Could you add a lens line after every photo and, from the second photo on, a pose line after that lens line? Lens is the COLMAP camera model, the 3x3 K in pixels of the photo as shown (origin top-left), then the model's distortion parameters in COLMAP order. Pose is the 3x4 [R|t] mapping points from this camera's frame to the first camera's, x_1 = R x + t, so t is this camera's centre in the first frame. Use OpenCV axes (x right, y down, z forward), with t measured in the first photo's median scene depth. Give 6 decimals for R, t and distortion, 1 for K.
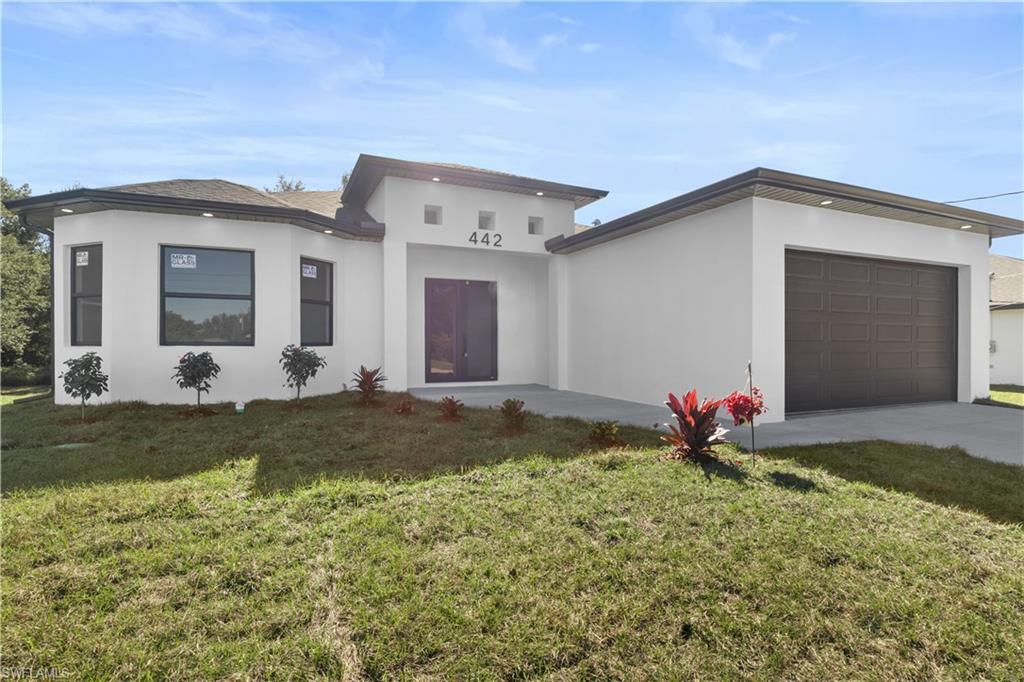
lens RADIAL K [[514.2, 0, 512.5], [0, 514.2, 346.0], [0, 0, 1]] dist [-0.002995, 0.000038]
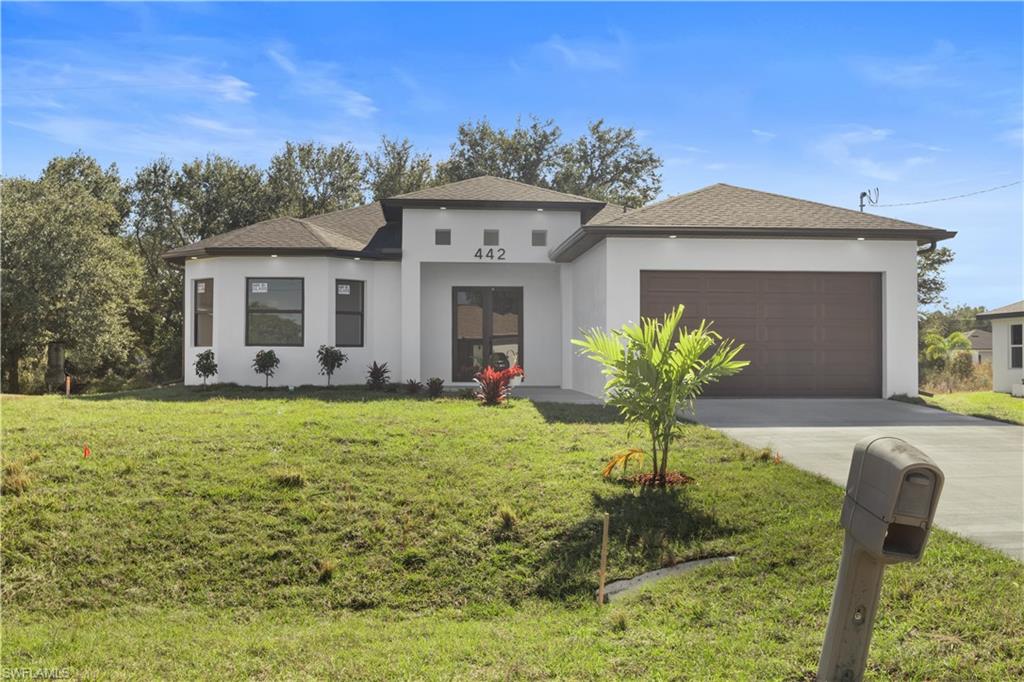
lens RADIAL K [[1014.8, 0, 512.0], [0, 1014.8, 341.0], [0, 0, 1]] dist [-0.013475, -0.018452]
pose [[0.940368, -0.003710, -0.340139, 0.895280], [-0.003419, 0.999787, -0.020356, 0.036190], [0.340142, 0.020305, 0.940155, -1.291322]]
